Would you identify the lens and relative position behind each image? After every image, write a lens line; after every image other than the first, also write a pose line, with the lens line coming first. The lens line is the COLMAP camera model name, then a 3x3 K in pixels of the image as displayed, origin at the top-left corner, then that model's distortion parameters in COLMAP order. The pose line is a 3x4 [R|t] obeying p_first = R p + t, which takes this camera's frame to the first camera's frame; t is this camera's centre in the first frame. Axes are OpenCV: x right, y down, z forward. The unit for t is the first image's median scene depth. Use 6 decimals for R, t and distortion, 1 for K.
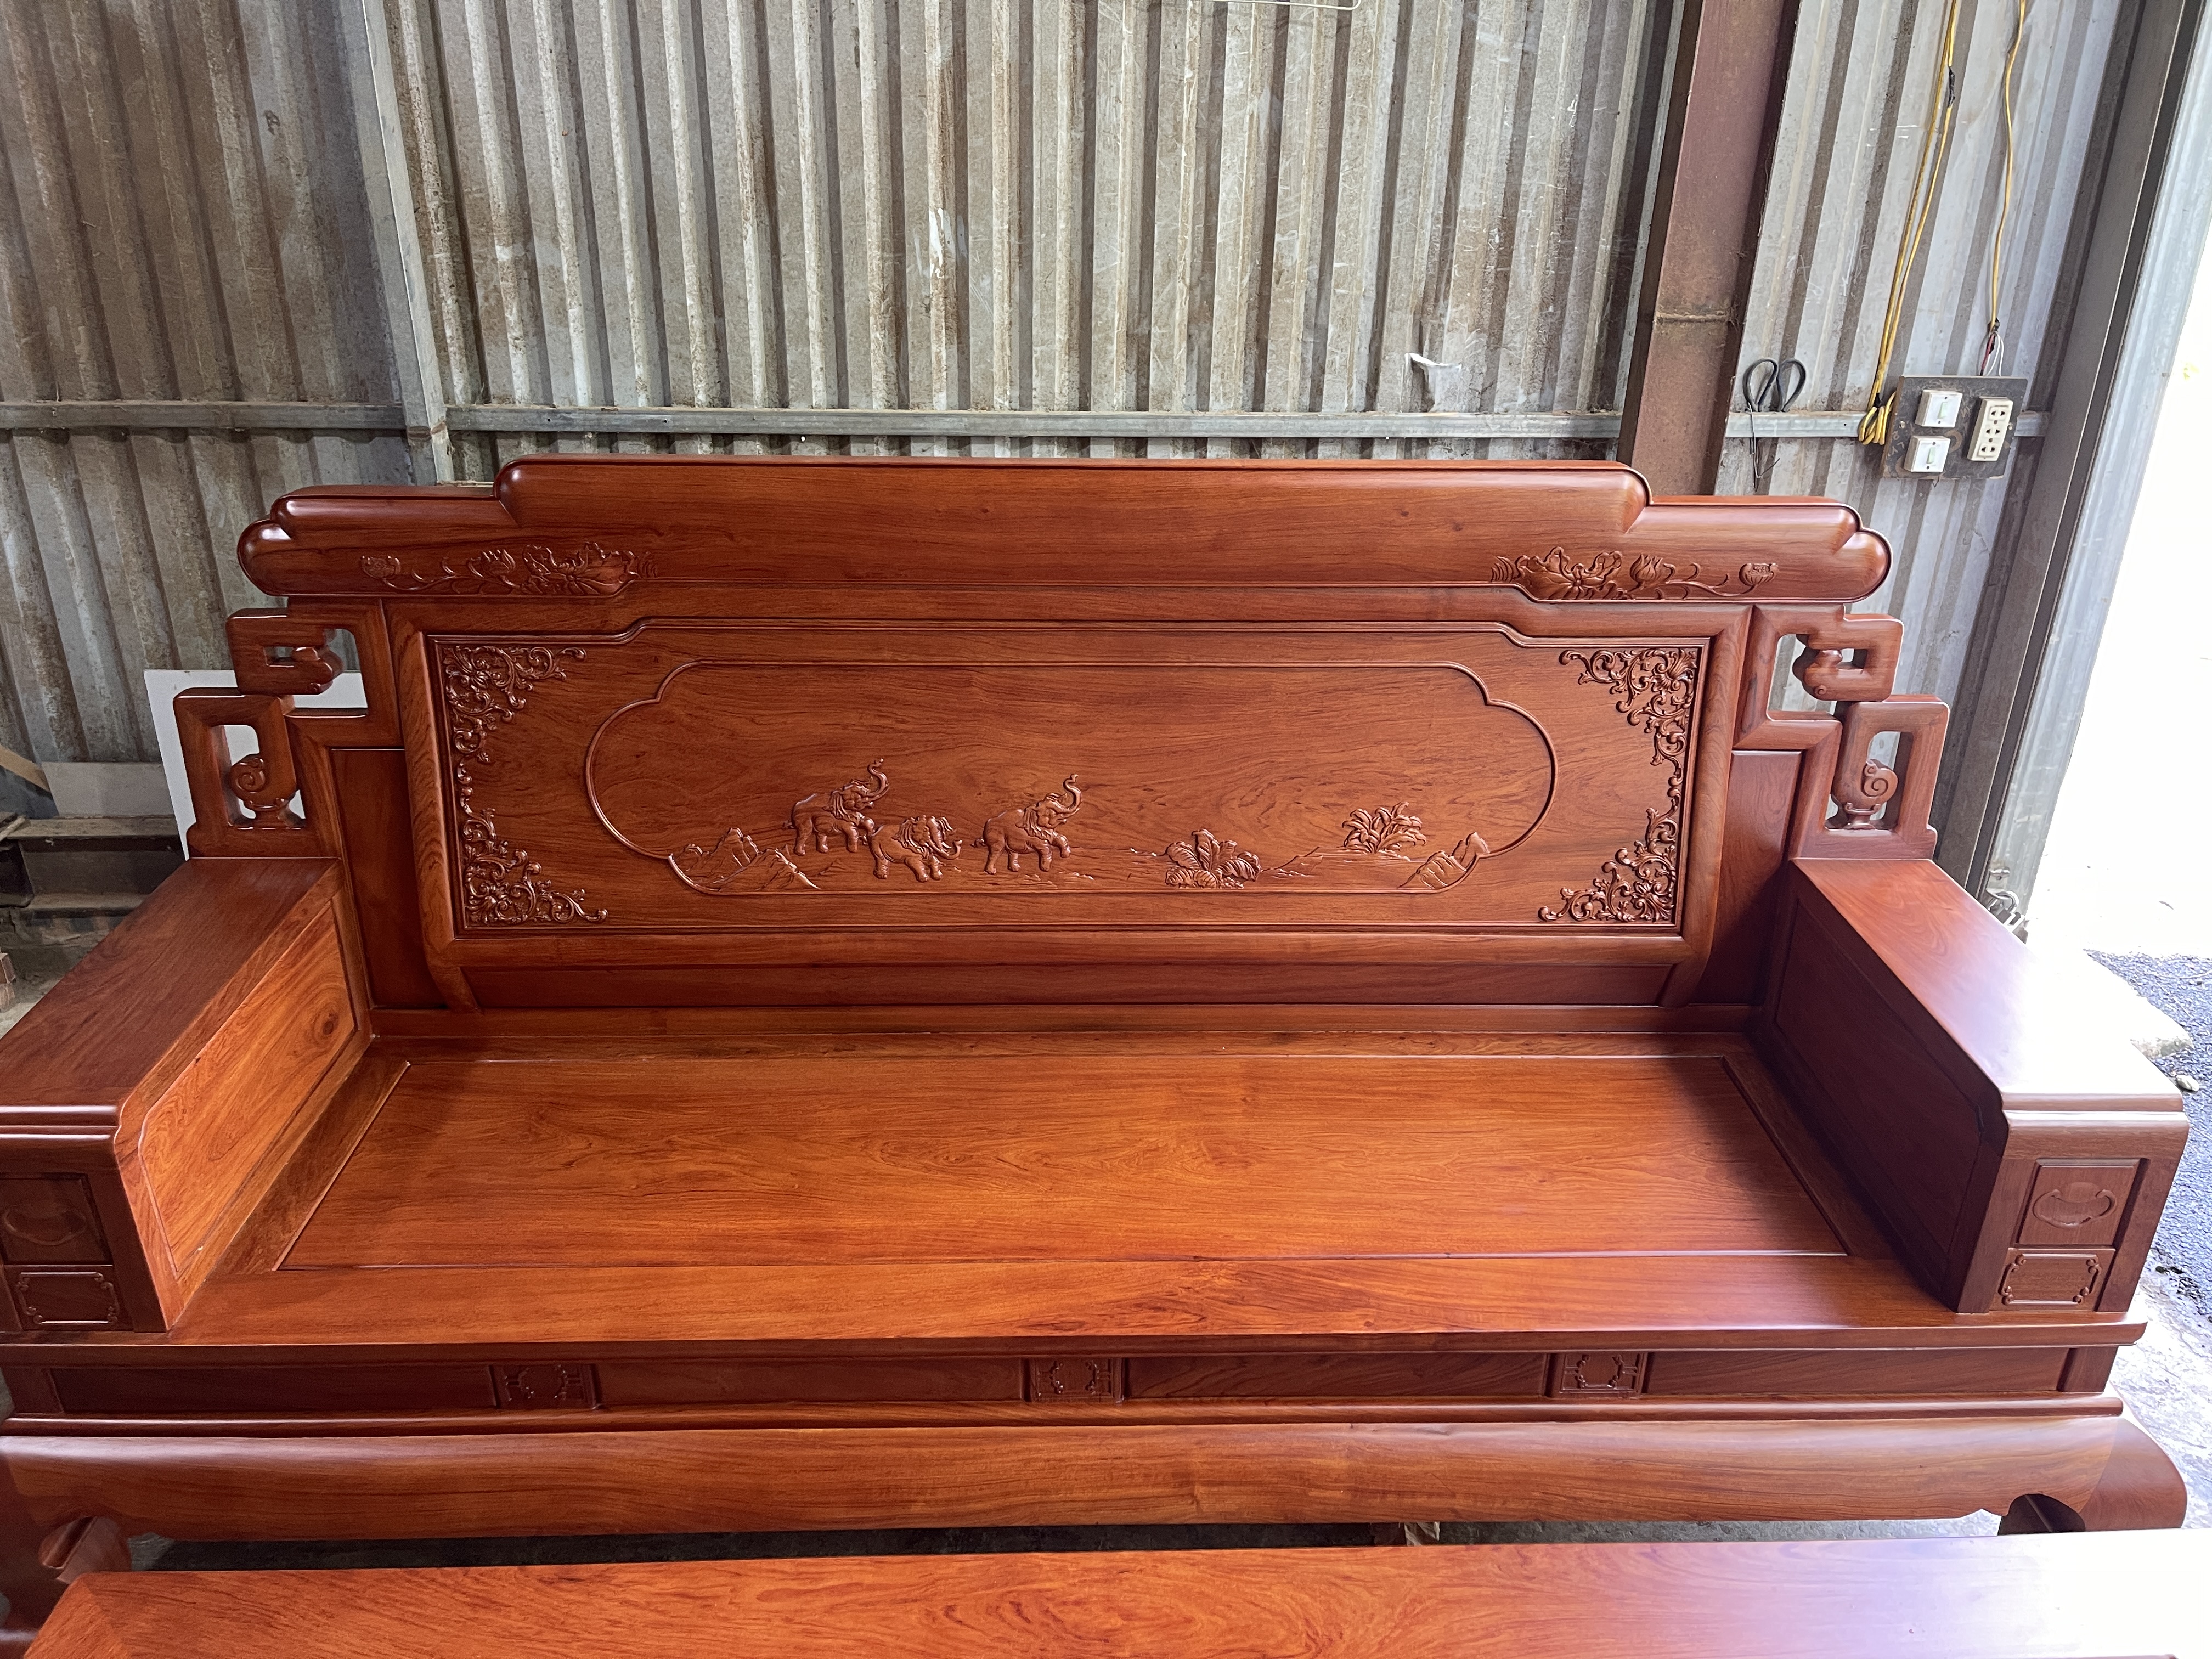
lens RADIAL K [[1681.3, 0, 1099.9], [0, 1681.3, 815.8], [0, 0, 1]] dist [0.070774, -0.091266]
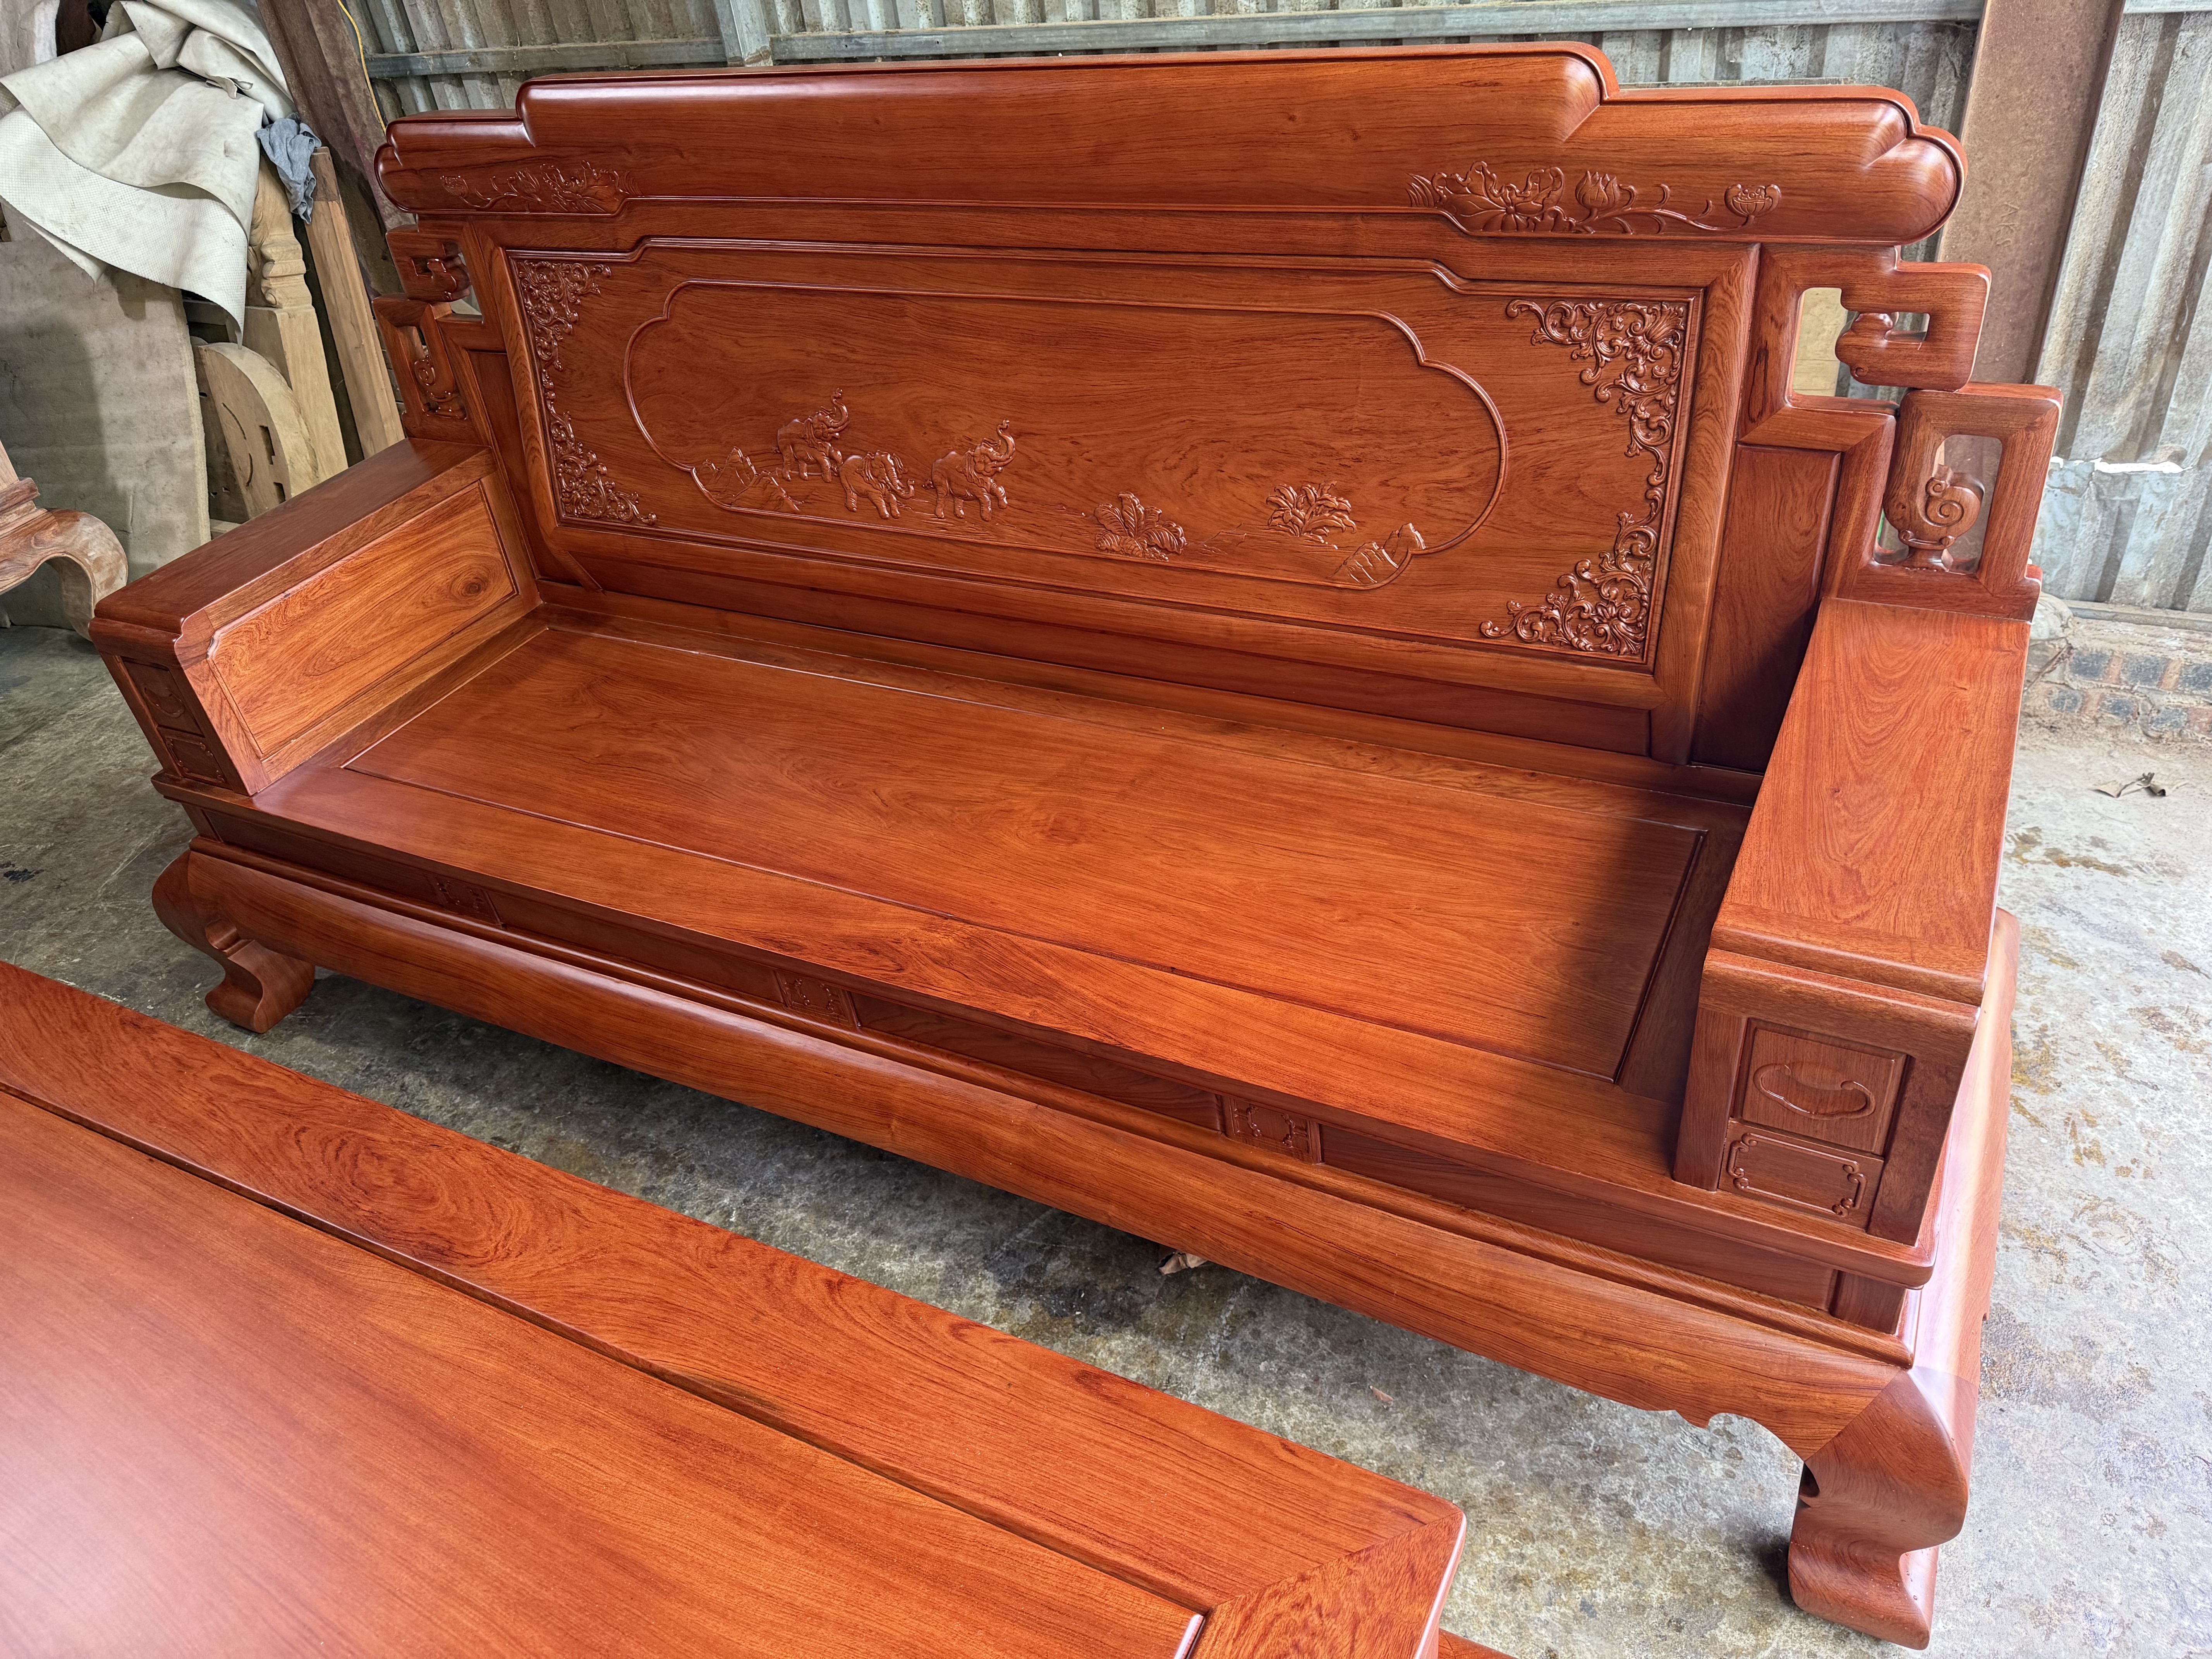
lens RADIAL K [[1567.0, 0, 1105.2], [0, 1567.0, 817.9], [0, 0, 1]] dist [0.047566, -0.062831]
pose [[0.867137, 0.186657, -0.461772, 0.487699], [-0.082488, 0.968138, 0.236439, -0.020921], [0.491192, -0.166935, 0.854905, 0.223114]]
